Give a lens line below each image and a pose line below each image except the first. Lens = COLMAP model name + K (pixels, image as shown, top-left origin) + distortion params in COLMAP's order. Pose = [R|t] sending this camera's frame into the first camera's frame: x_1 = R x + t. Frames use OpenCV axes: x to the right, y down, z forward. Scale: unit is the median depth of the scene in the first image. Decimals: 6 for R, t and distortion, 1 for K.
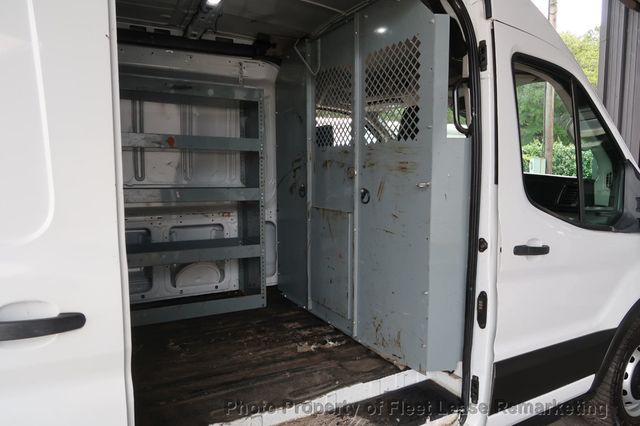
lens RADIAL K [[440.3, 0, 319.9], [0, 440.3, 213.1], [0, 0, 1]] dist [-0.017986, 0.002883]
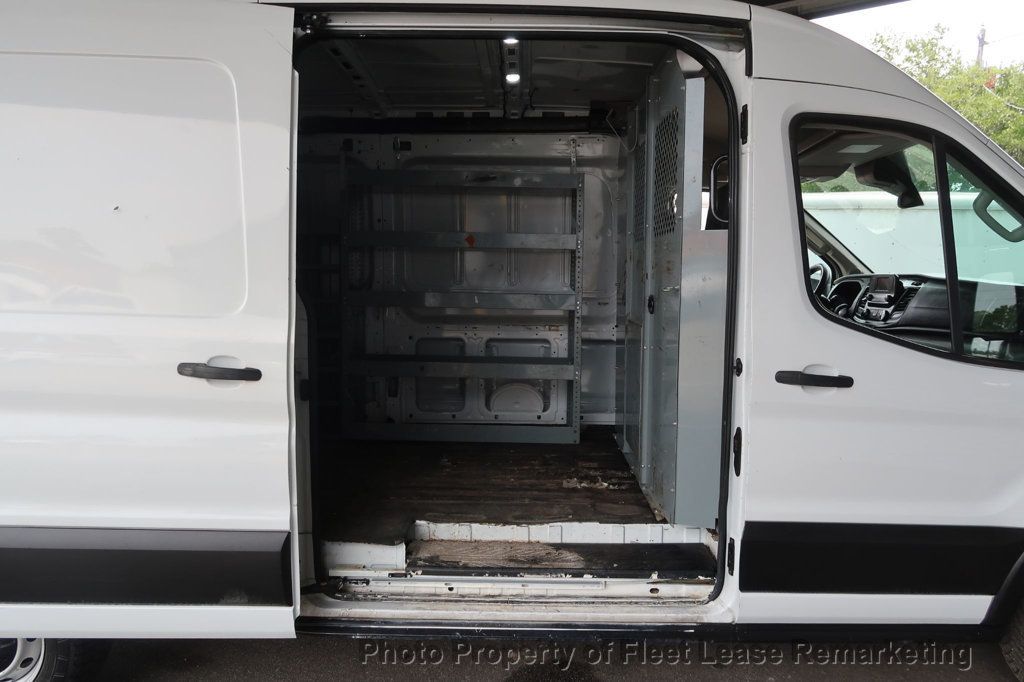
lens RADIAL K [[704.4, 0, 513.1], [0, 704.4, 338.6], [0, 0, 1]] dist [-0.017986, 0.002883]
pose [[0.867407, 0.047376, -0.495339, 0.507231], [-0.053185, 0.998582, 0.002374, 0.032723], [0.494749, 0.024286, 0.868697, -0.220544]]
